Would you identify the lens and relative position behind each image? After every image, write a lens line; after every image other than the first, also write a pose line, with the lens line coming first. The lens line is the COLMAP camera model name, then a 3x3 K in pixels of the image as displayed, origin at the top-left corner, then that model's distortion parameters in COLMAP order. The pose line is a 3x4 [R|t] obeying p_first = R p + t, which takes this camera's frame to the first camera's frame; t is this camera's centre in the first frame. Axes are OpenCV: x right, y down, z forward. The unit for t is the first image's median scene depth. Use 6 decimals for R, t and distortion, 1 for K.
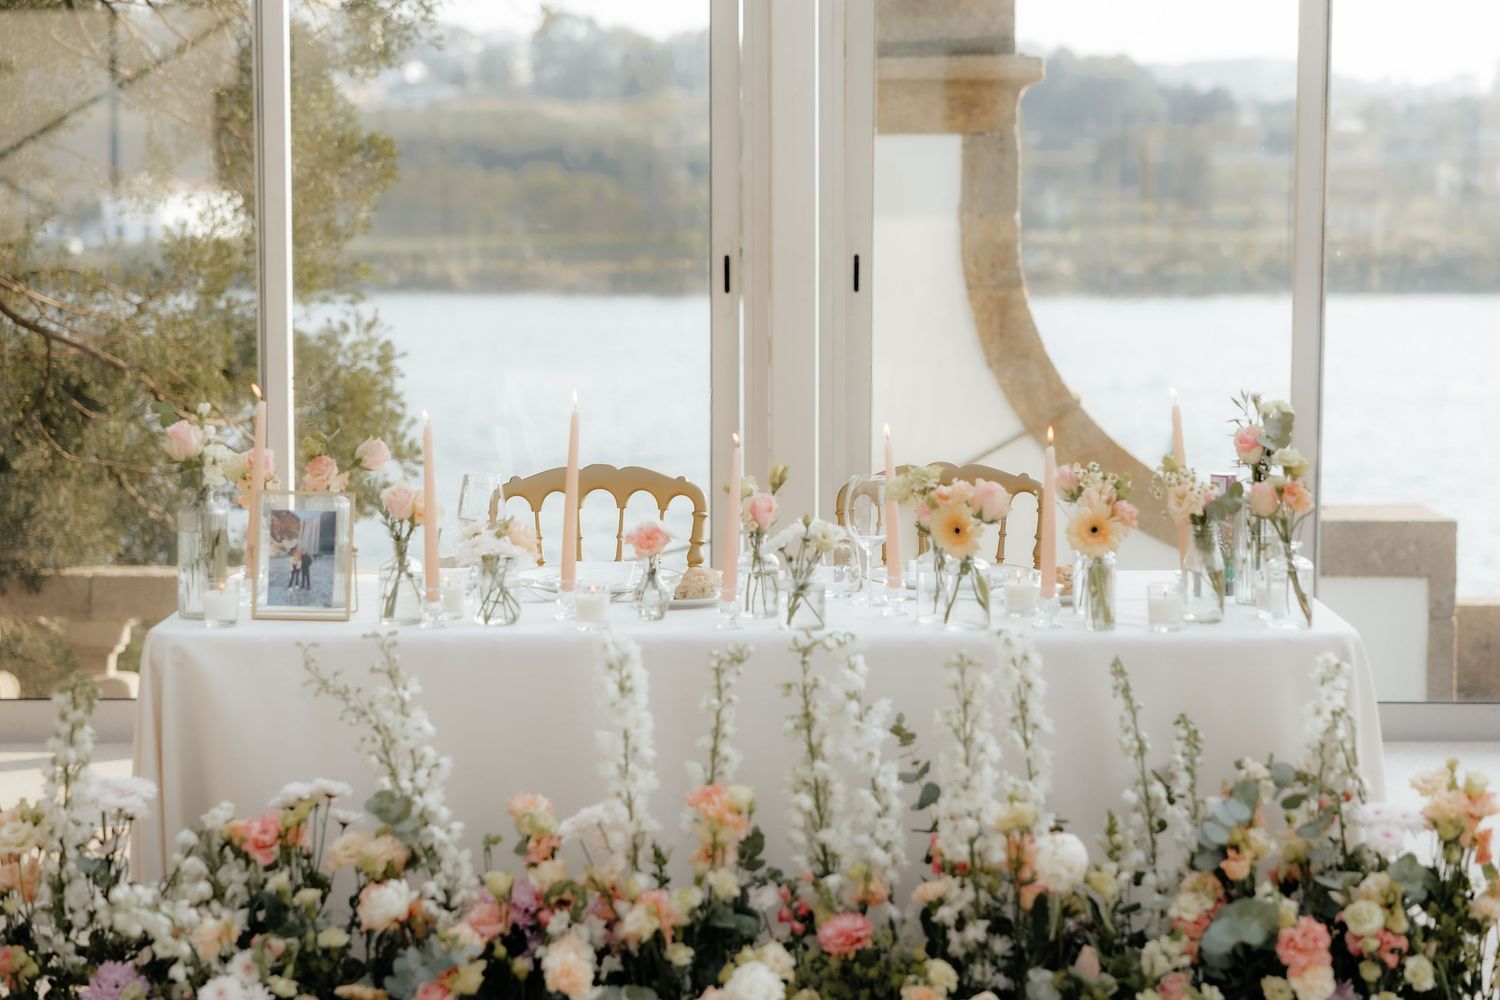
lens RADIAL K [[3016.0, 0, 750.0], [0, 3016.0, 500.0], [0, 0, 1]] dist [0.008515, 0.038814]
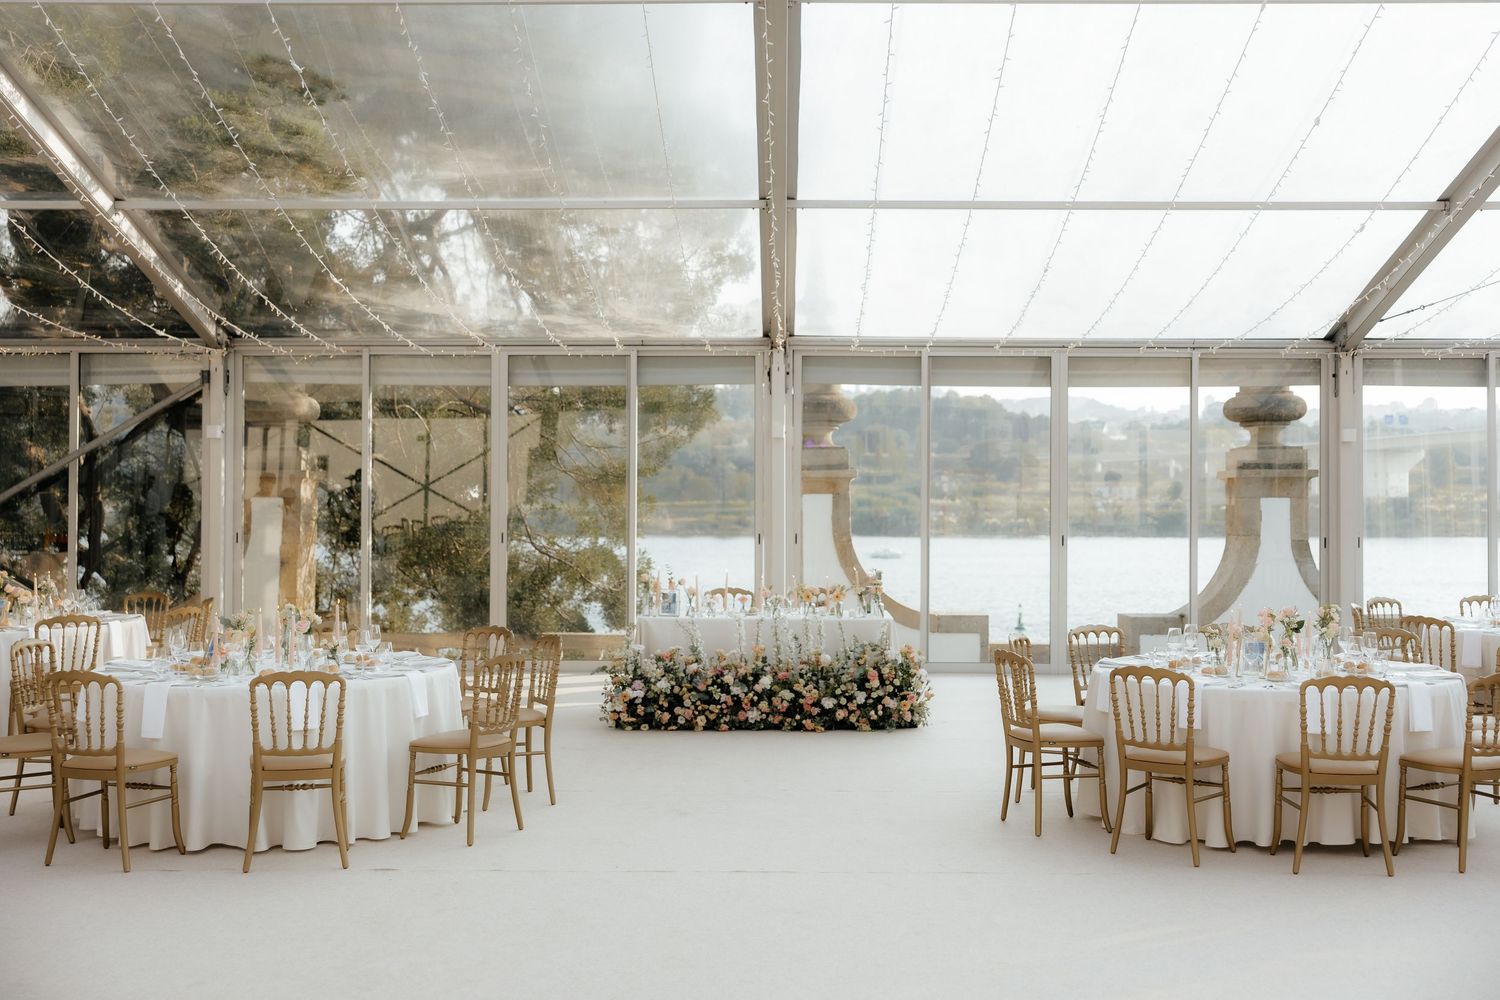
lens RADIAL K [[1775.1, 0, 751.6], [0, 1775.1, 460.9], [0, 0, 1]] dist [0.036429, 0.012279]
pose [[0.999942, -0.000223, -0.010747, 0.010711], [-0.000953, 0.994010, -0.109287, 0.110007], [0.010707, 0.109291, 0.993952, -1.928023]]
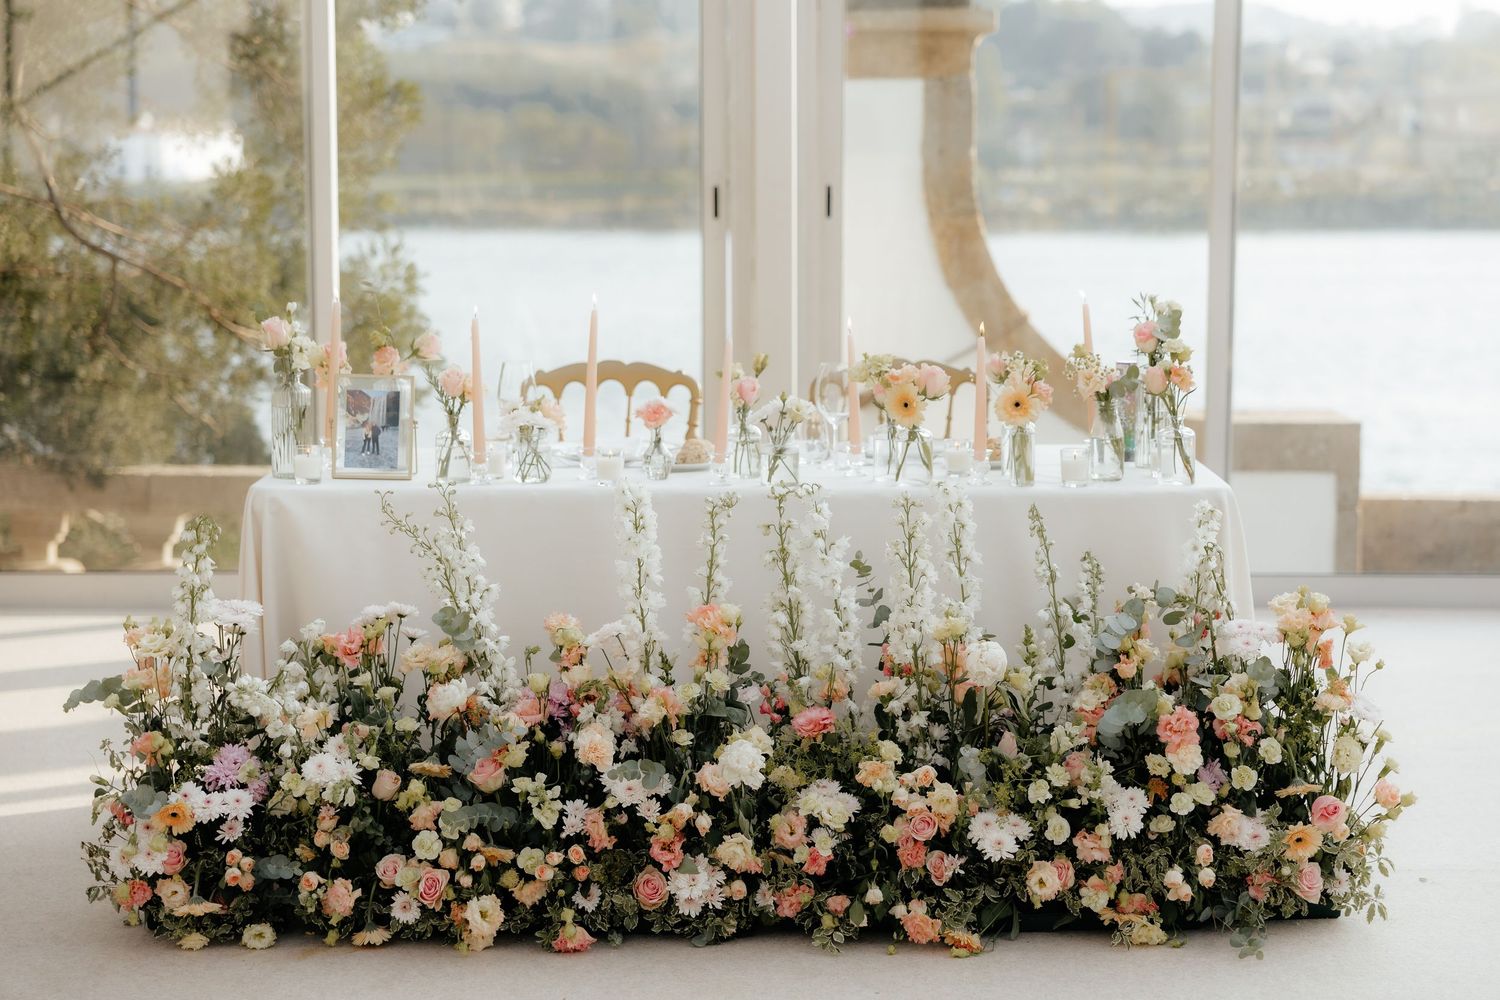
lens RADIAL K [[2960.6, 0, 750.0], [0, 2960.6, 500.0], [0, 0, 1]] dist [0.012071, -0.381003]
pose [[0.999978, -0.001556, 0.006451, -0.003058], [0.001414, 0.999759, 0.021904, 0.023907], [-0.006483, -0.021894, 0.999739, -0.223317]]
